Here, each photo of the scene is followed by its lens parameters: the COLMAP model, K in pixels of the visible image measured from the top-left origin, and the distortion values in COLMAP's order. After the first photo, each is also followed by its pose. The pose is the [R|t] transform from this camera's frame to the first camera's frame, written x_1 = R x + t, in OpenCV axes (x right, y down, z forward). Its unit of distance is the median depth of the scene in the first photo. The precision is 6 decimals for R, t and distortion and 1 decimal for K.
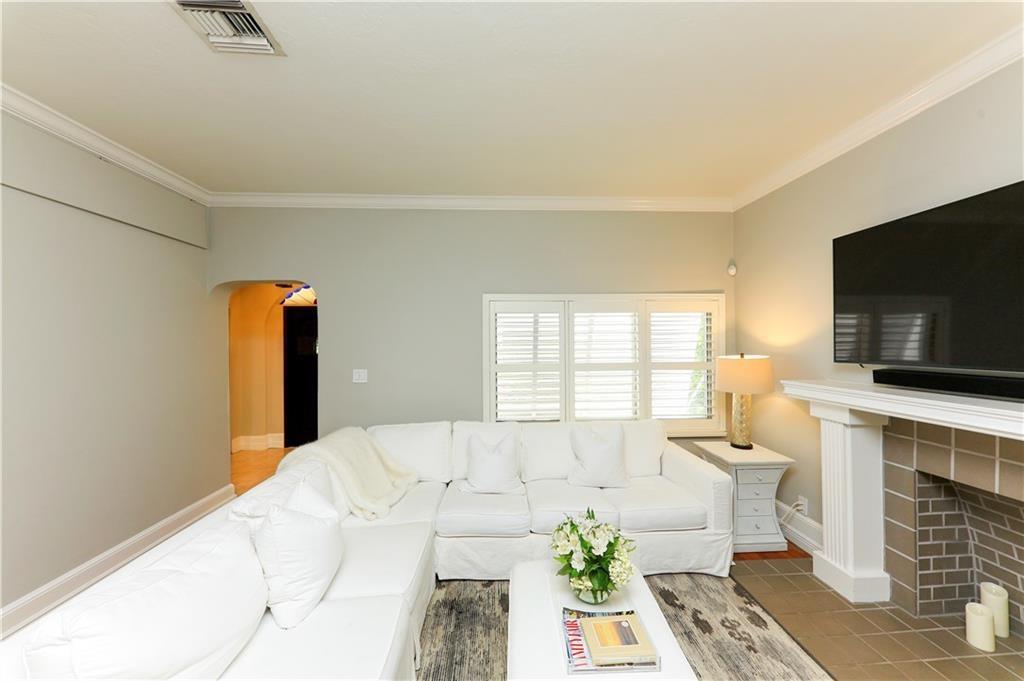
lens RADIAL K [[350.9, 0, 512.0], [0, 350.9, 340.5], [0, 0, 1]] dist [-0.000521, -0.000104]
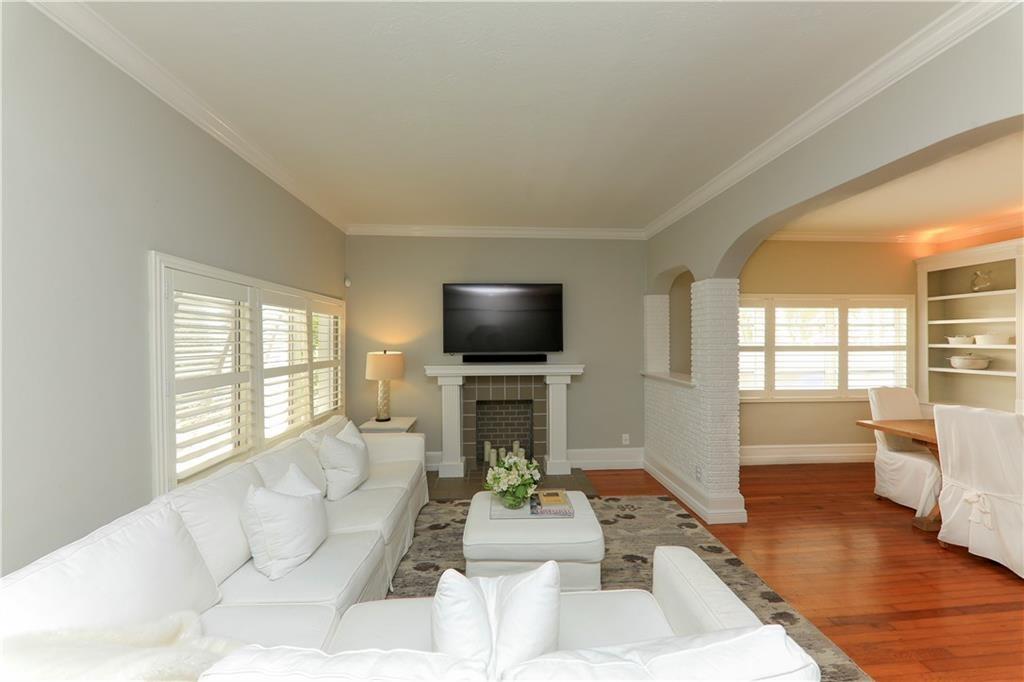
lens RADIAL K [[350.9, 0, 512.0], [0, 350.9, 341.0], [0, 0, 1]] dist [-0.000521, -0.000104]
pose [[-0.001843, -0.000759, 0.999998, -0.758306], [0.002993, 0.999995, 0.000764, 0.001676], [-0.999994, 0.002994, -0.001841, 0.578070]]
